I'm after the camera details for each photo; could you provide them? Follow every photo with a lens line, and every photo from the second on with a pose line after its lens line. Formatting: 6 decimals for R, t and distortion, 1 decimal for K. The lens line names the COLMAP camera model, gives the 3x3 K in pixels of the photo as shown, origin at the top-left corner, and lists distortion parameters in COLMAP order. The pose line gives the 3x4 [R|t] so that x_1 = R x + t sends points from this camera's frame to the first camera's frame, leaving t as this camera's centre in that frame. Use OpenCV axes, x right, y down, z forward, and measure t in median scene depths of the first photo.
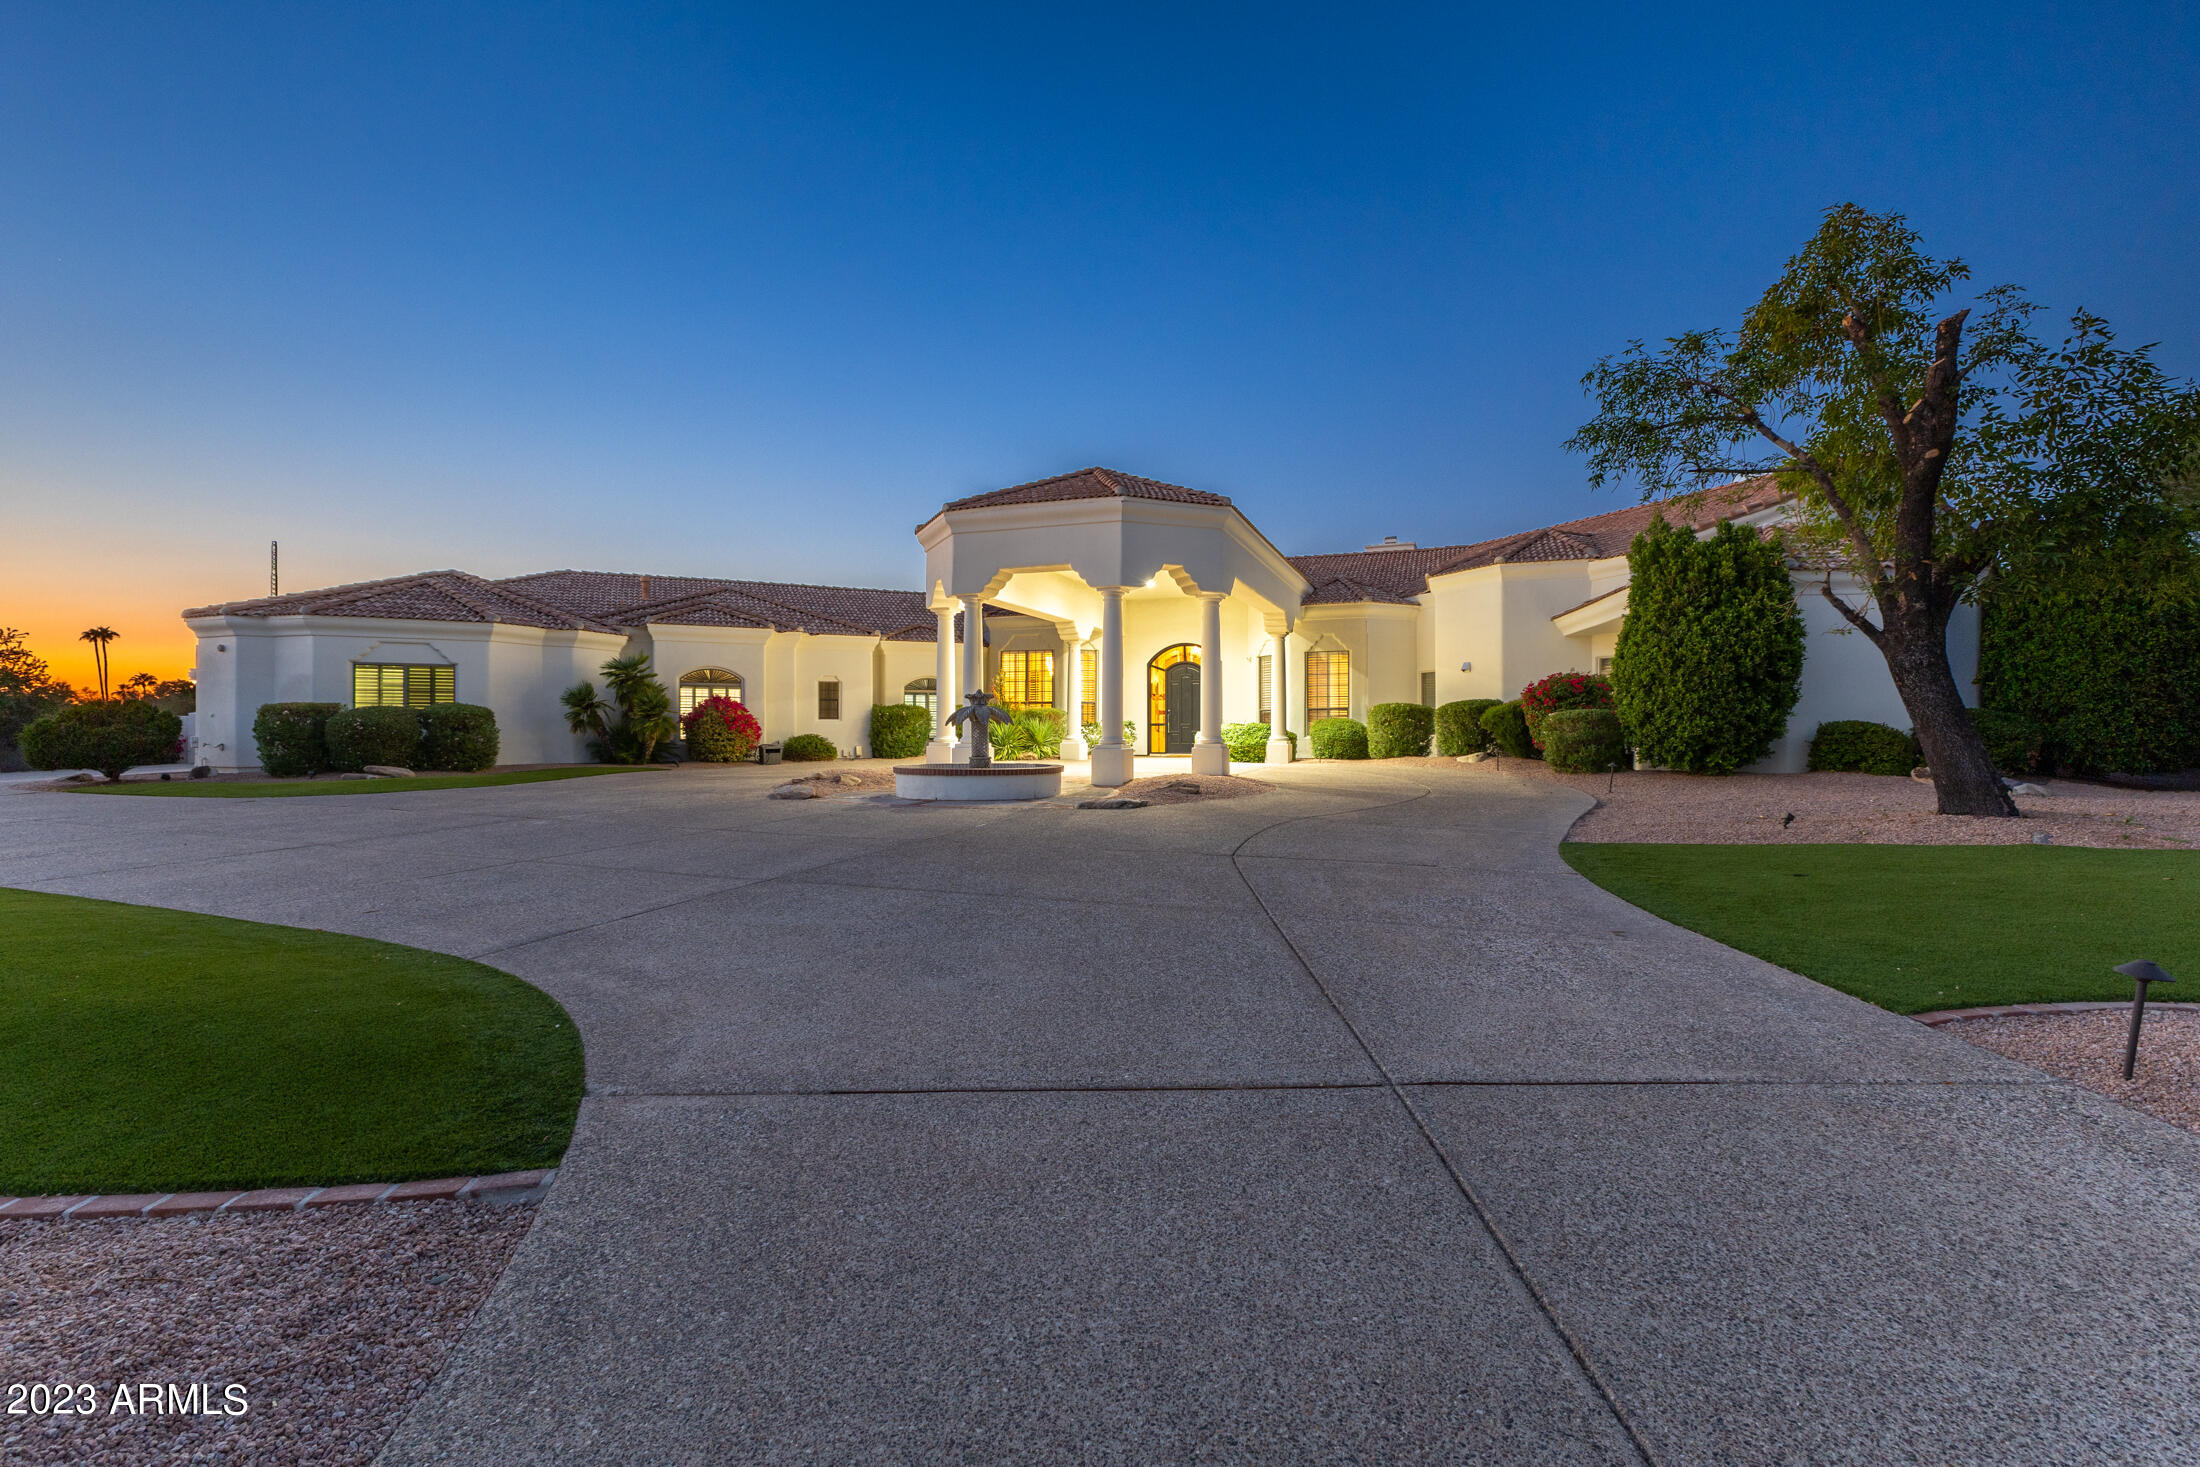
lens RADIAL K [[905.6, 0, 1100.0], [0, 905.6, 733.5], [0, 0, 1]] dist [0.008234, -0.000399]
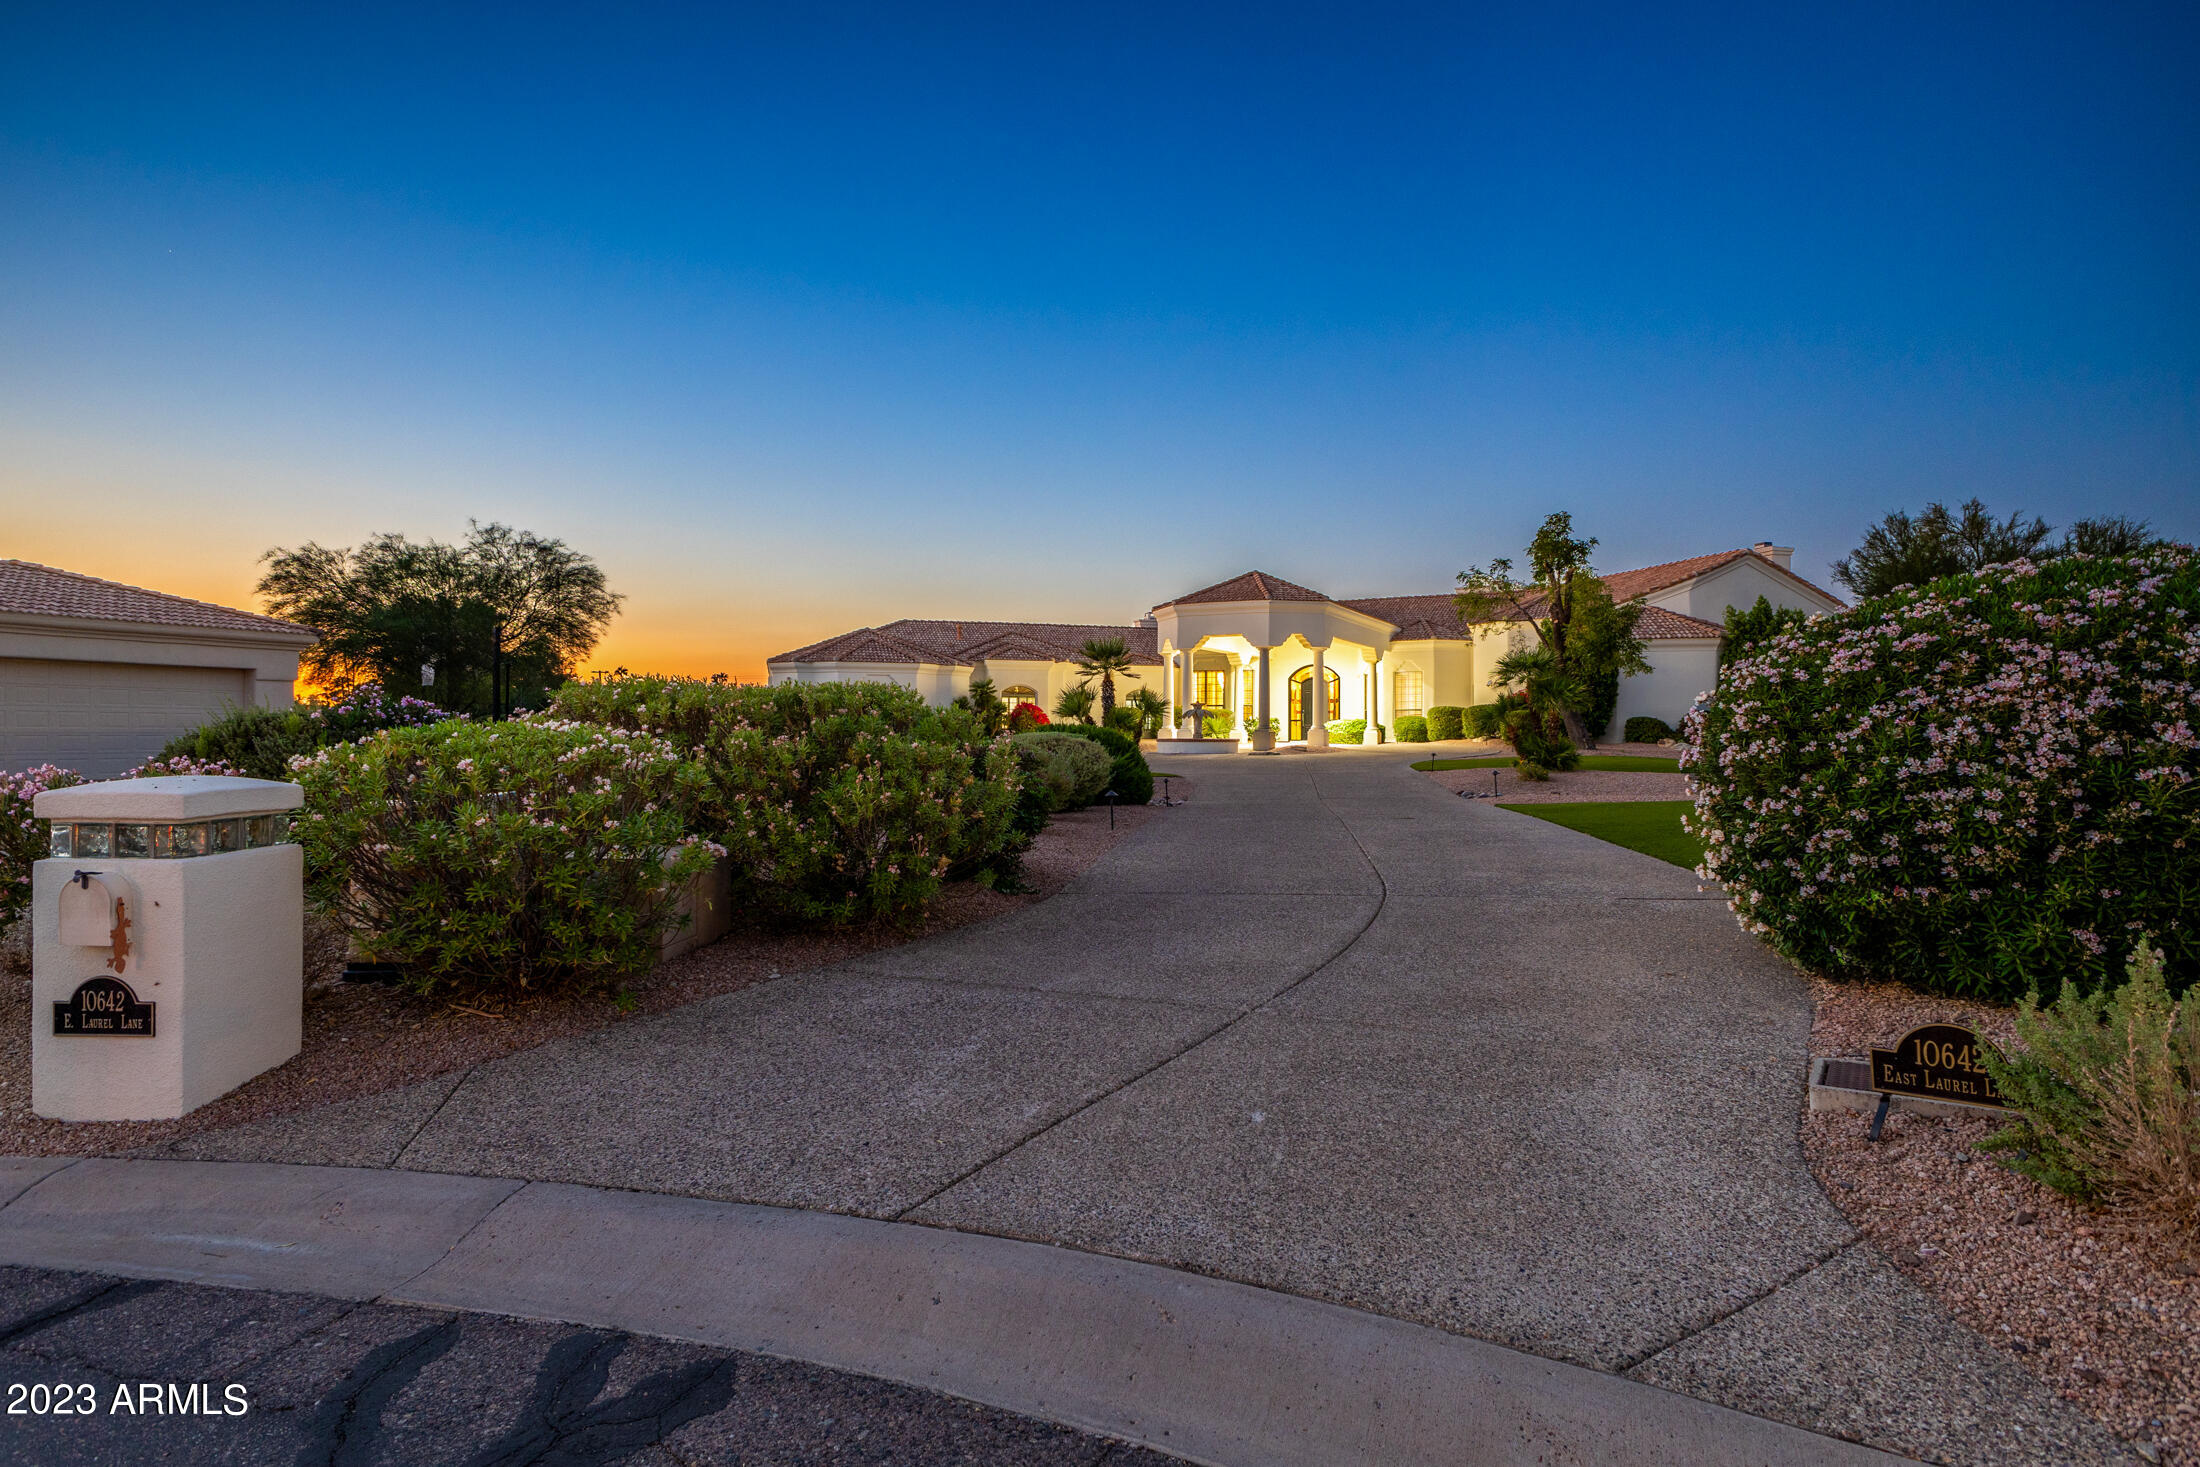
lens RADIAL K [[1145.0, 0, 1100.0], [0, 1145.0, 733.5], [0, 0, 1]] dist [-0.001011, -0.000027]
pose [[0.991517, 0.001591, -0.129969, -0.011014], [-0.001967, 0.999994, -0.002763, 0.020458], [0.129963, 0.002995, 0.991514, -1.037478]]
